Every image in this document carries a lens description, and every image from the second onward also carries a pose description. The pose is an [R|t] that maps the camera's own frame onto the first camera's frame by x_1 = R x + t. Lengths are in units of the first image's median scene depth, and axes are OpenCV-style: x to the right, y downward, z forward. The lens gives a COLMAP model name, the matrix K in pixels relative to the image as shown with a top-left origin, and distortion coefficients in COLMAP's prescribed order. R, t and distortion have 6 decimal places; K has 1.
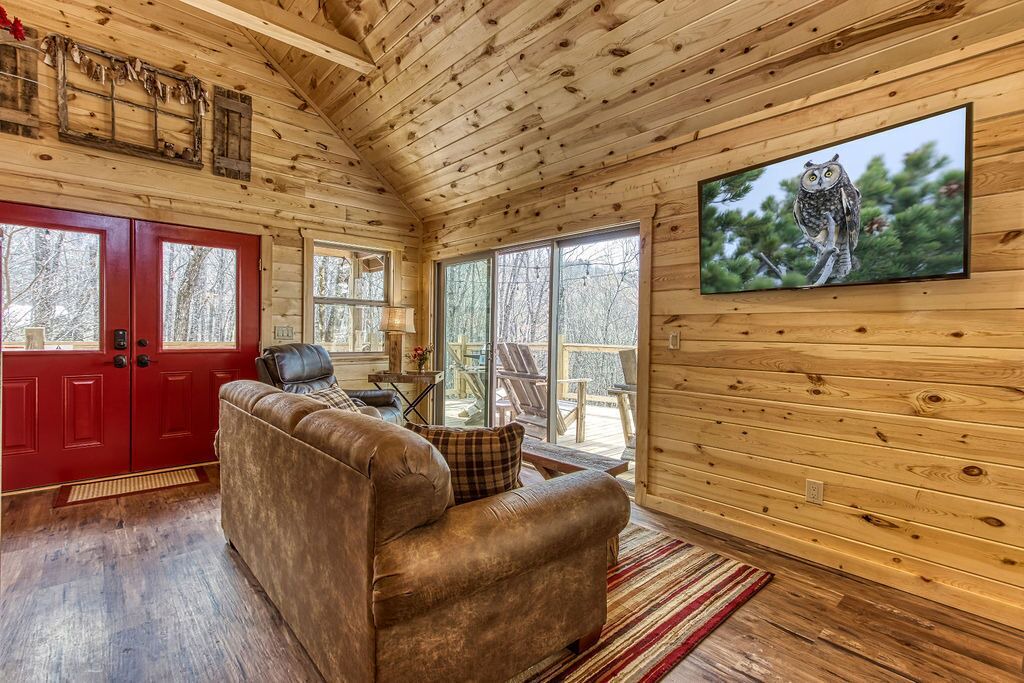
lens RADIAL K [[469.6, 0, 509.1], [0, 469.6, 341.0], [0, 0, 1]] dist [0.002940, 0.000715]
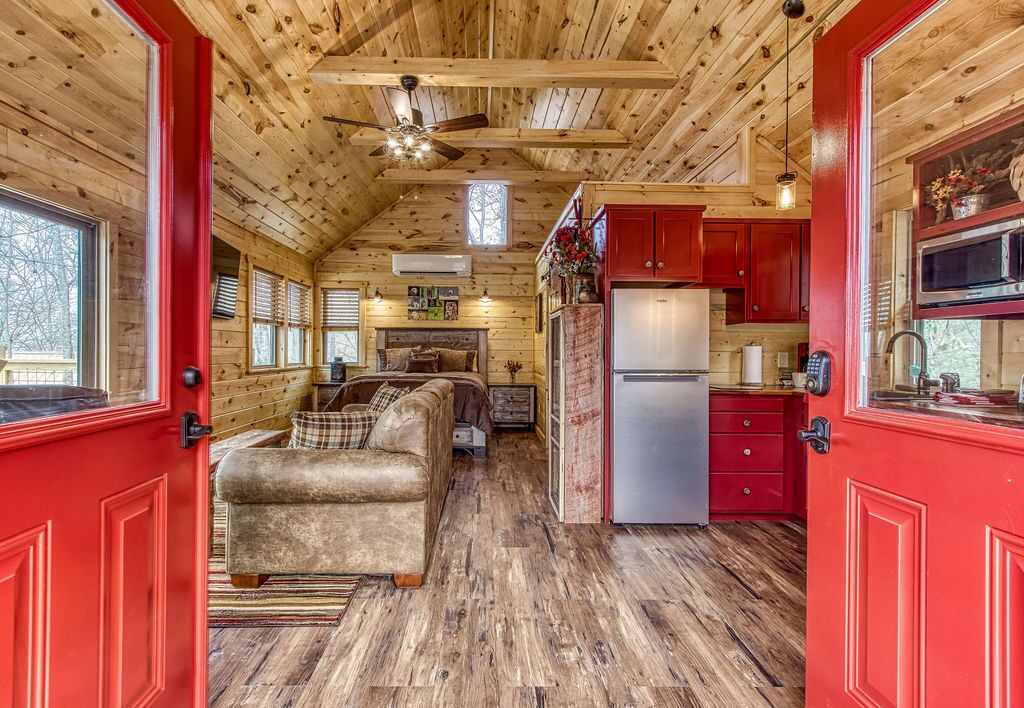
lens RADIAL K [[498.3, 0, 486.6], [0, 498.3, 352.3], [0, 0, 1]] dist [-0.000250, 0.008401]
pose [[-0.747452, -0.023404, 0.663903, -0.867545], [-0.007307, 0.999608, 0.027012, -0.020998], [-0.664275, 0.015339, -0.747331, 1.102079]]
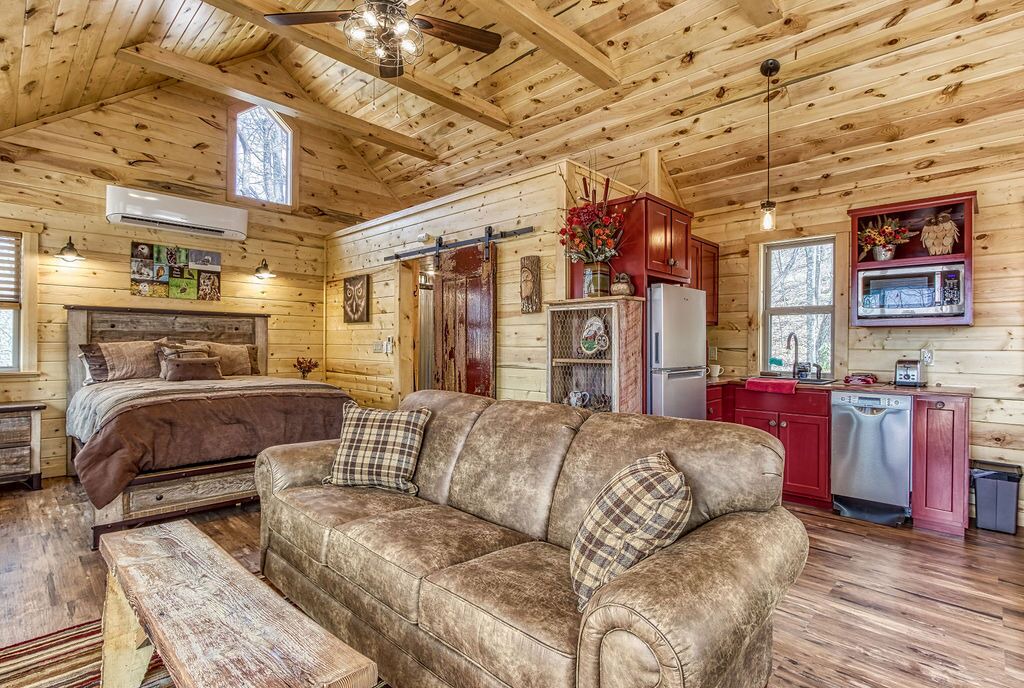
lens RADIAL K [[500.3, 0, 512.0], [0, 500.3, 344.0], [0, 0, 1]] dist [-0.005708, 0.001399]
pose [[-0.997736, -0.023124, -0.063146, -0.165583], [-0.024131, 0.999593, 0.015234, -0.015730], [0.062768, 0.016723, -0.997888, 1.118692]]
